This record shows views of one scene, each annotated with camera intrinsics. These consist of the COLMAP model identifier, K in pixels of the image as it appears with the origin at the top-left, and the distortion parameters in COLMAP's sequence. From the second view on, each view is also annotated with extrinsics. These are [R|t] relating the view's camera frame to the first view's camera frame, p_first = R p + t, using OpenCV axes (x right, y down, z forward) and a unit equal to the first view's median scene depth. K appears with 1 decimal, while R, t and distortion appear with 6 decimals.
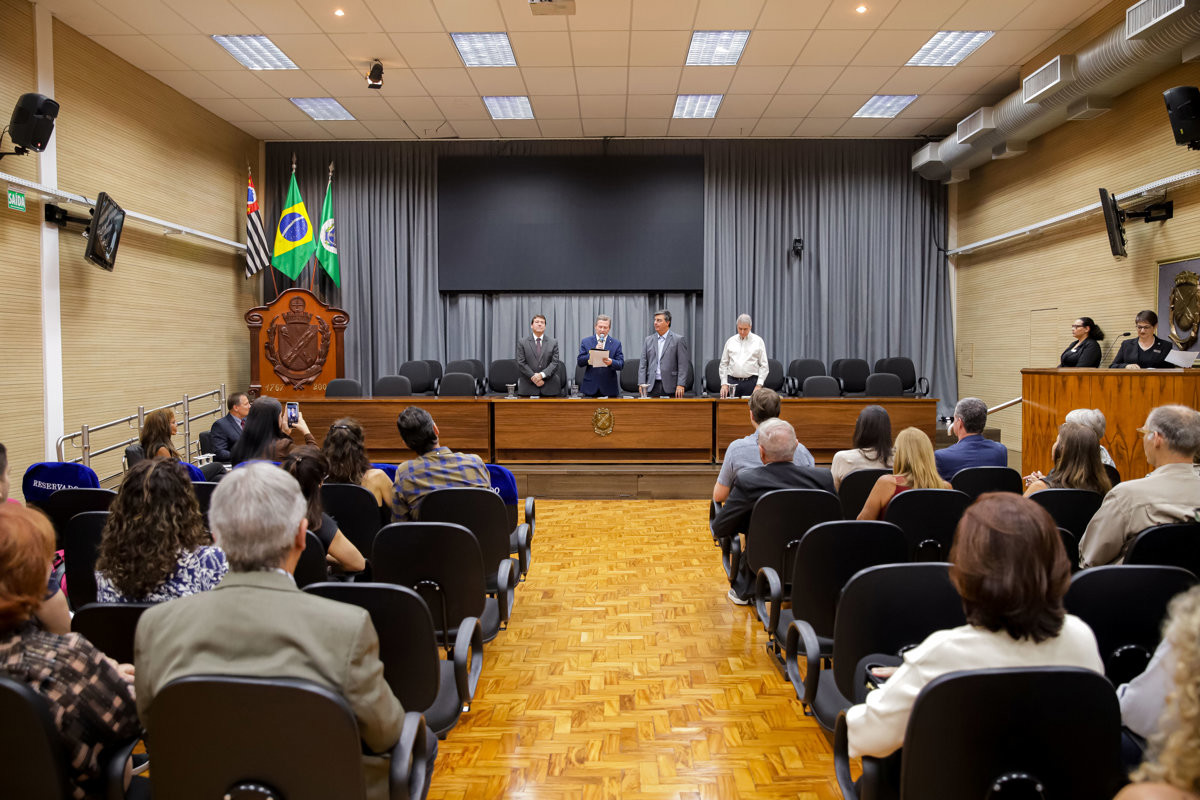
lens RADIAL K [[986.0, 0, 596.1], [0, 986.0, 404.5], [0, 0, 1]] dist [-0.046145, 0.005595]
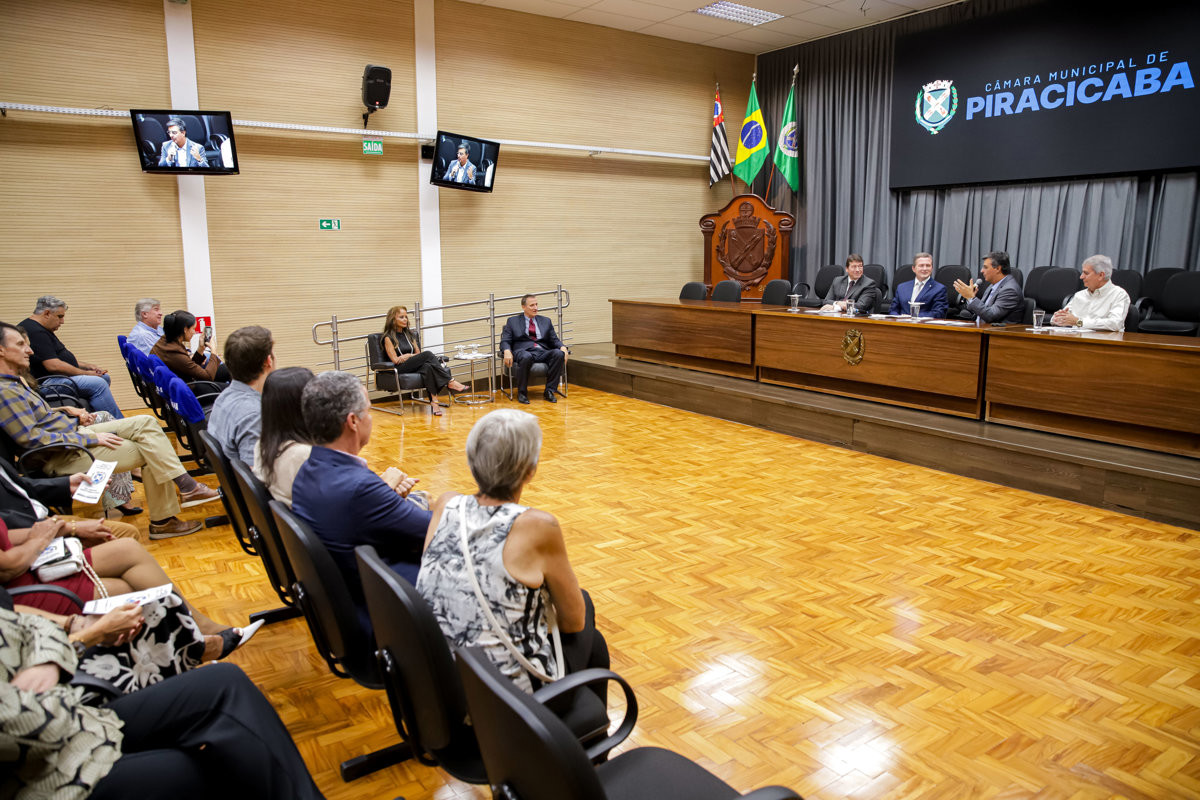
lens RADIAL K [[816.5, 0, 599.1], [0, 816.5, 402.9], [0, 0, 1]] dist [-0.111784, 0.088943]
pose [[0.582840, 0.146025, -0.799358, 0.333143], [-0.036169, 0.987408, 0.154006, -0.024811], [0.811781, -0.060848, 0.580782, 0.356545]]
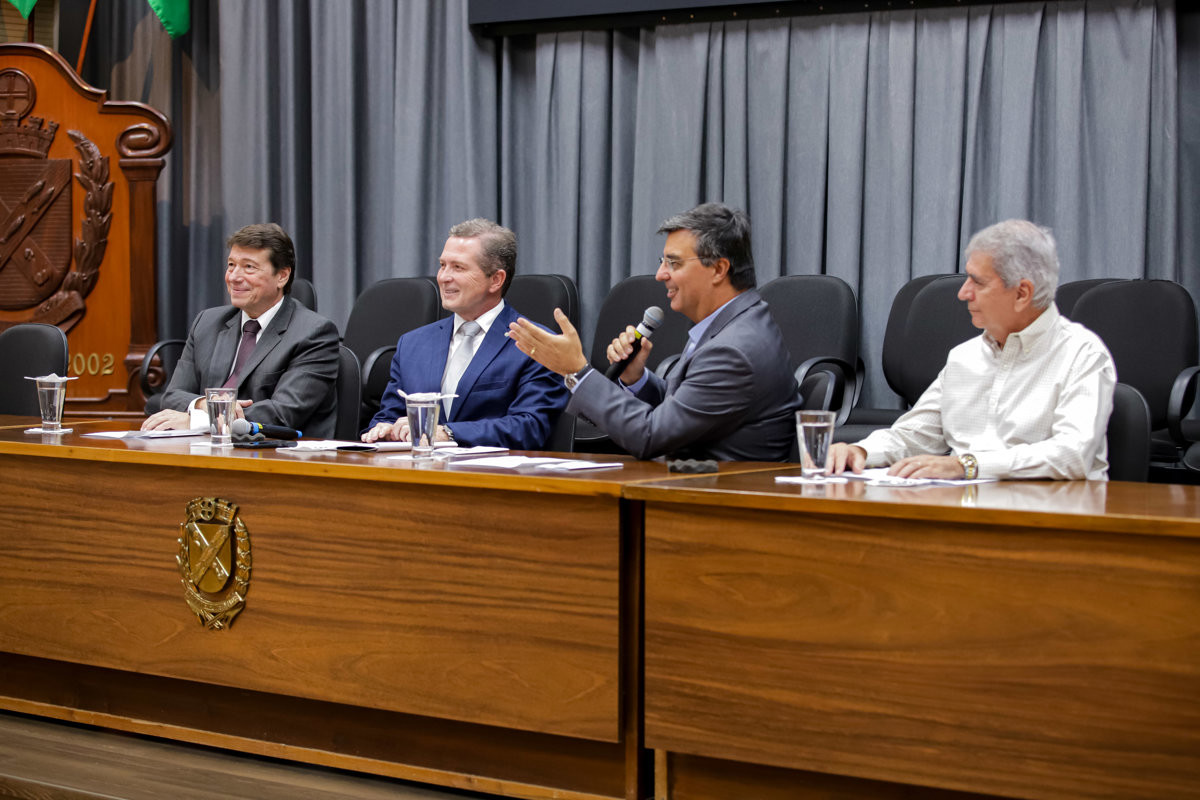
lens RADIAL K [[2573.0, 0, 599.9], [0, 2573.0, 399.7], [0, 0, 1]] dist [-0.302158, 0.271505]
pose [[0.802624, 0.033062, -0.595568, 0.323223], [-0.032611, 0.999402, 0.011531, -0.021514], [0.595593, 0.010167, 0.803222, 0.478906]]
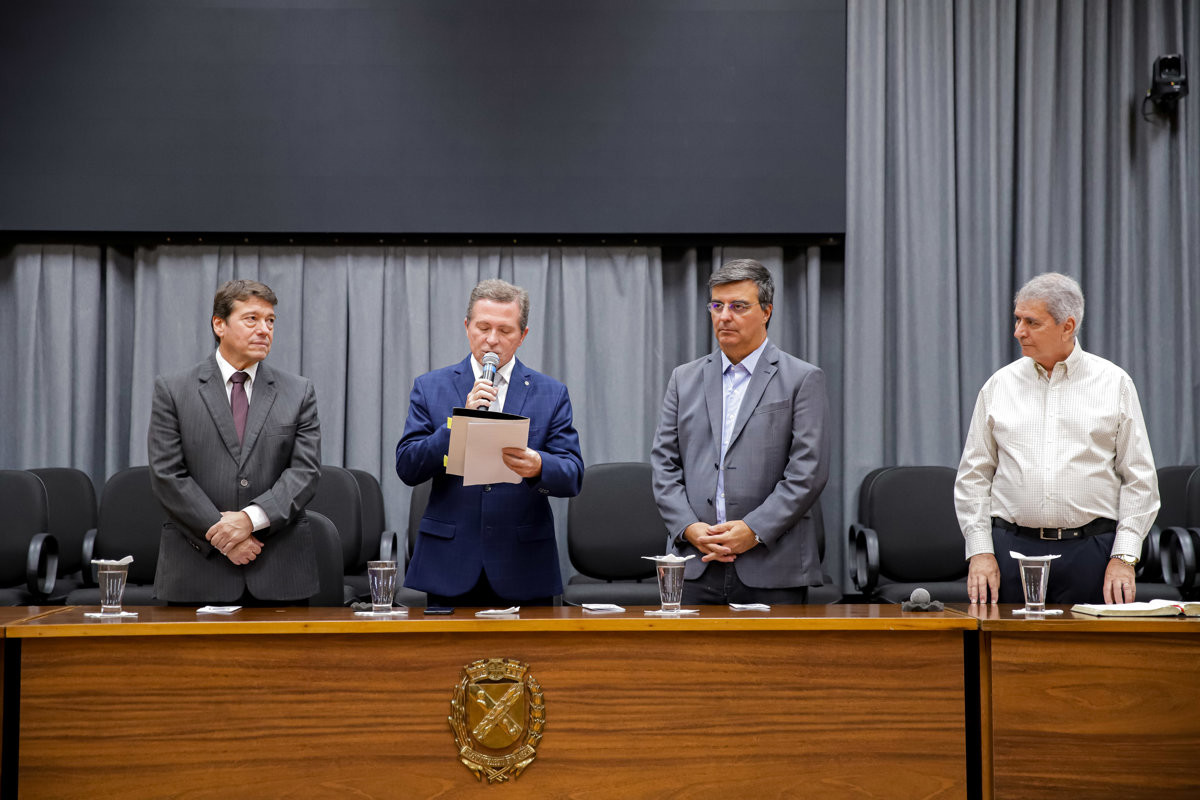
lens RADIAL K [[2099.0, 0, 601.9], [0, 2099.0, 413.1], [0, 0, 1]] dist [0.177501, 0.164760]
pose [[0.999119, 0.000356, 0.041967, 0.008731], [0.003075, 0.996655, -0.081668, -0.010866], [-0.041856, 0.081725, 0.995776, 0.395802]]
